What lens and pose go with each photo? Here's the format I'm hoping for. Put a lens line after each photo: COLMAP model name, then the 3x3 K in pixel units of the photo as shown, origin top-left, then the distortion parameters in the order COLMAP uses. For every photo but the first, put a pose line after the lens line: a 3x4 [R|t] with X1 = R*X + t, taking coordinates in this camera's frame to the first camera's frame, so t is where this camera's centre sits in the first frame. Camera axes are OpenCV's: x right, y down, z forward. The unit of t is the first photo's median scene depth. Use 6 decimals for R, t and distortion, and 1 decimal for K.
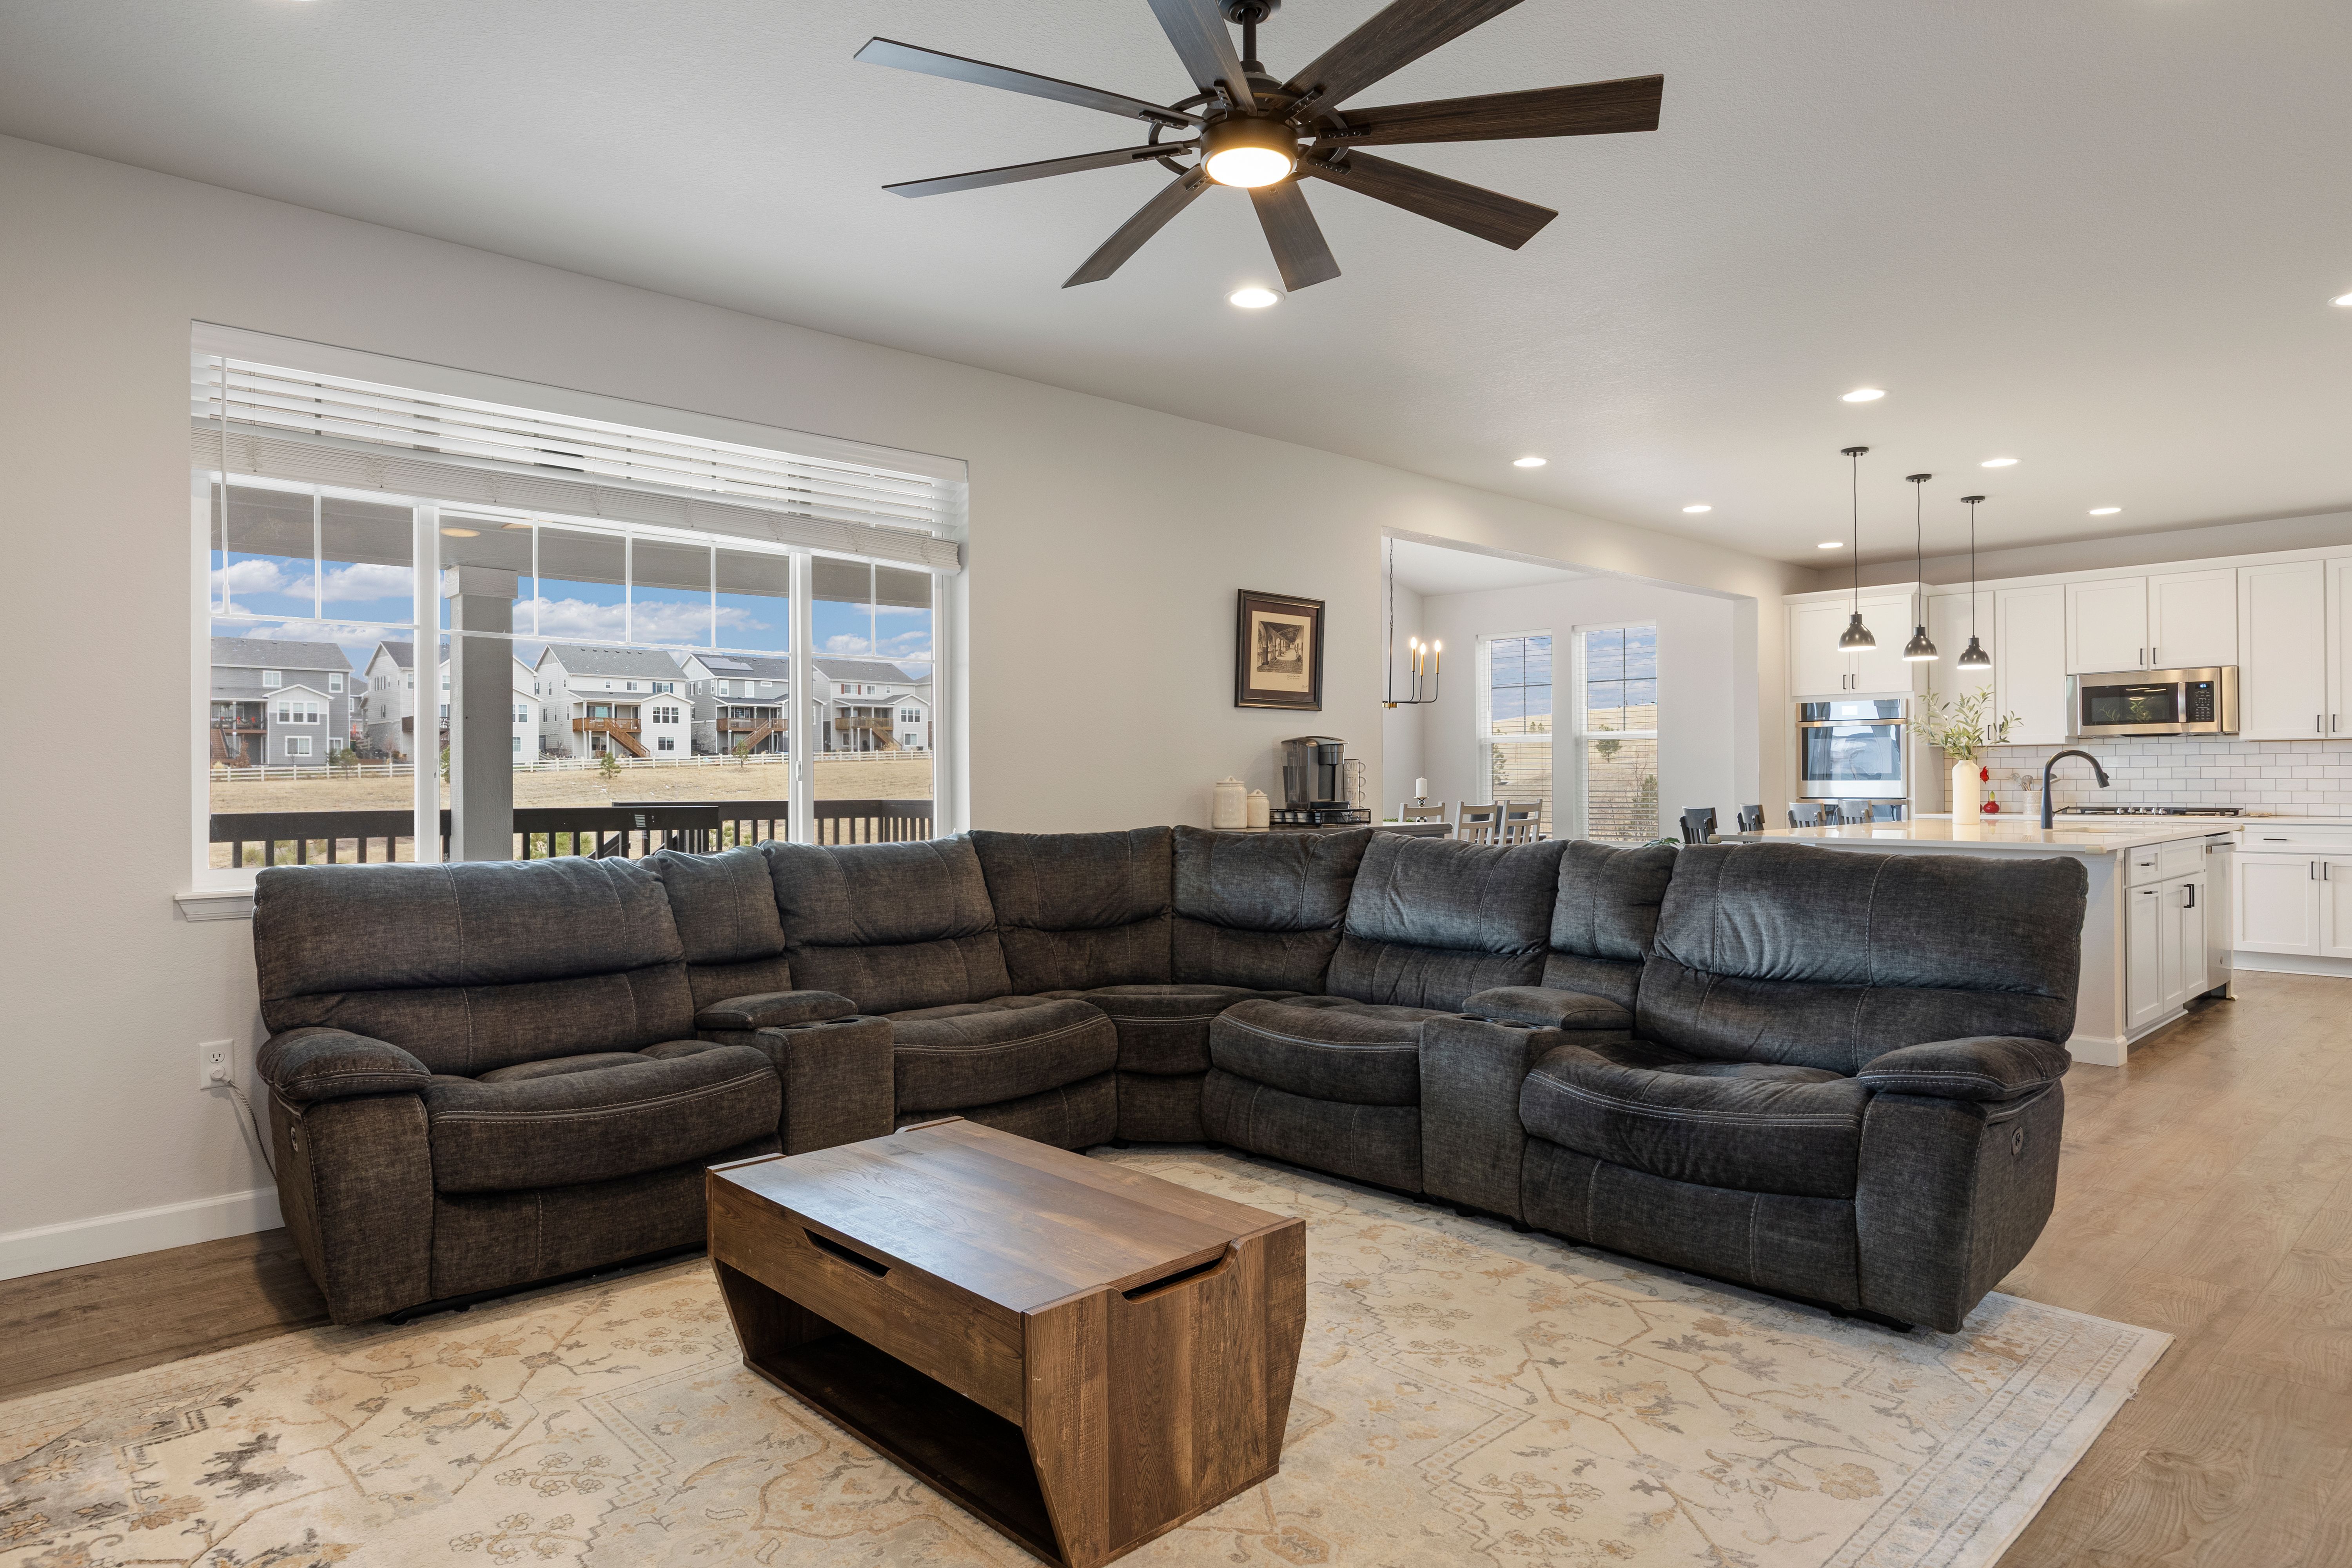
lens RADIAL K [[1353.3, 0, 1189.7], [0, 1353.3, 773.7], [0, 0, 1]] dist [-0.003909, -0.003442]
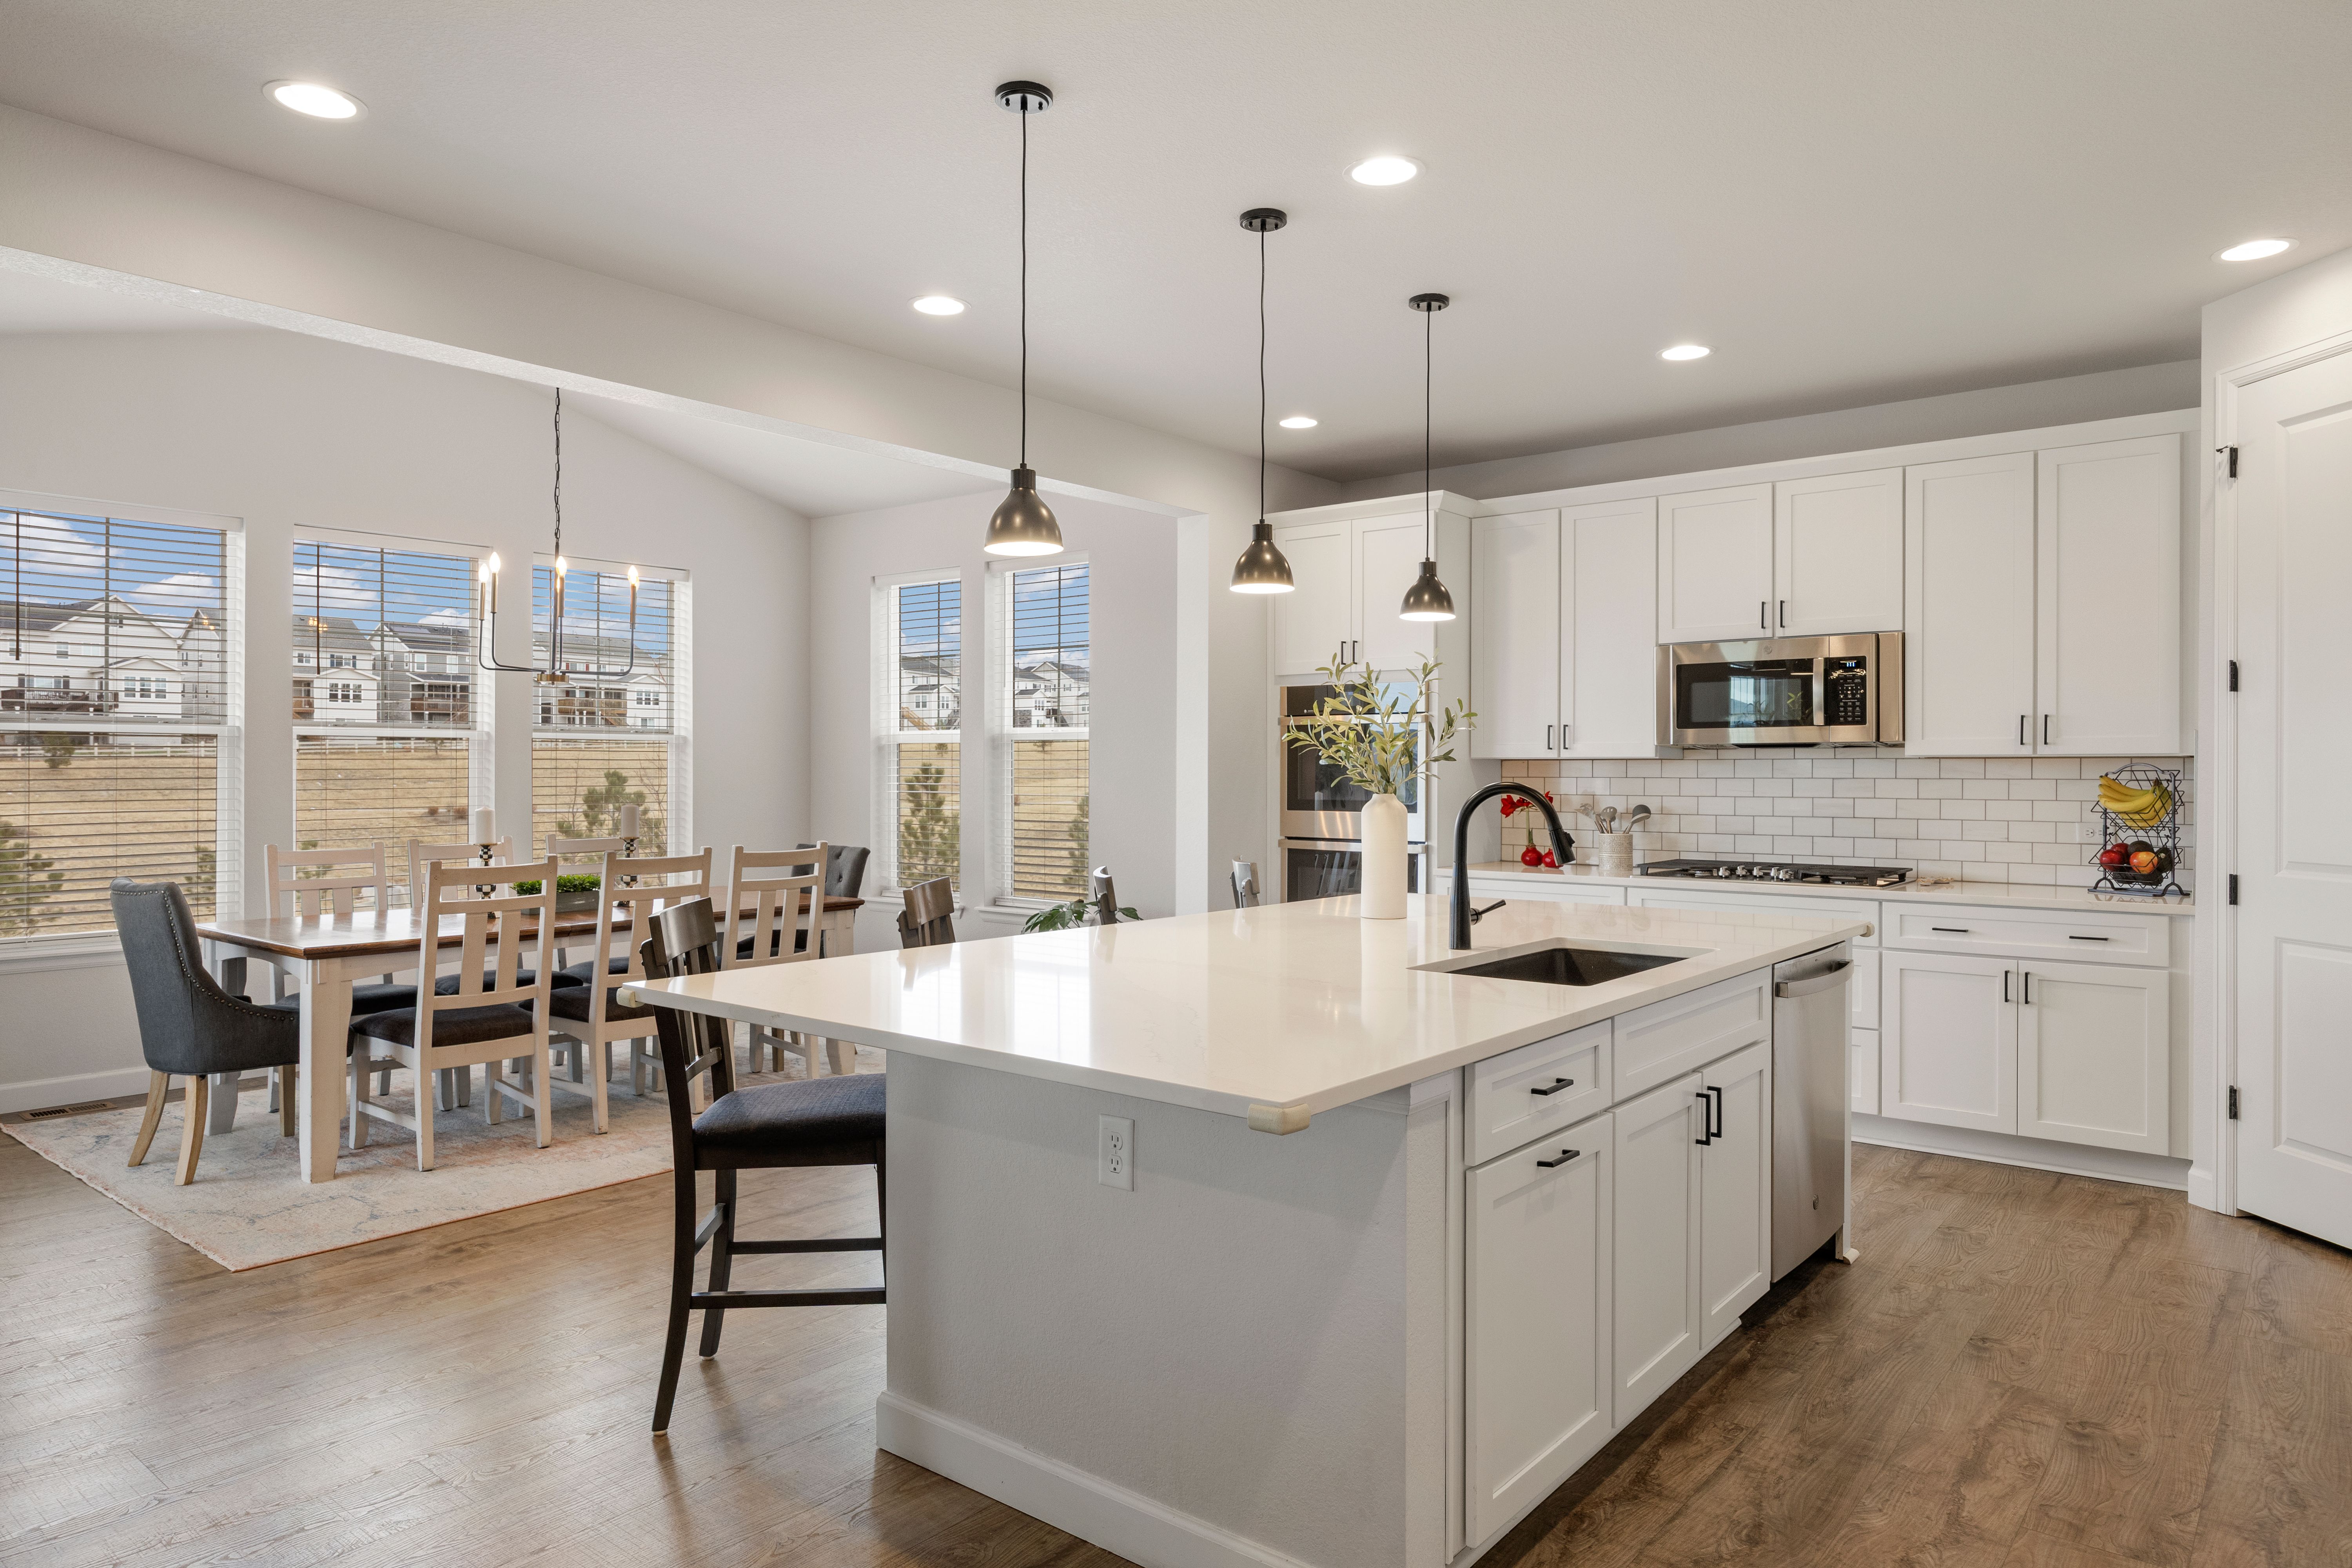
lens RADIAL K [[1448.8, 0, 1186.2], [0, 1448.8, 779.7], [0, 0, 1]] dist [-0.008376, -0.000596]
pose [[0.990130, 0.007160, 0.139966, 0.381758], [-0.008474, 0.999925, 0.008795, -0.017824], [-0.139892, -0.009894, 0.990117, 0.419419]]
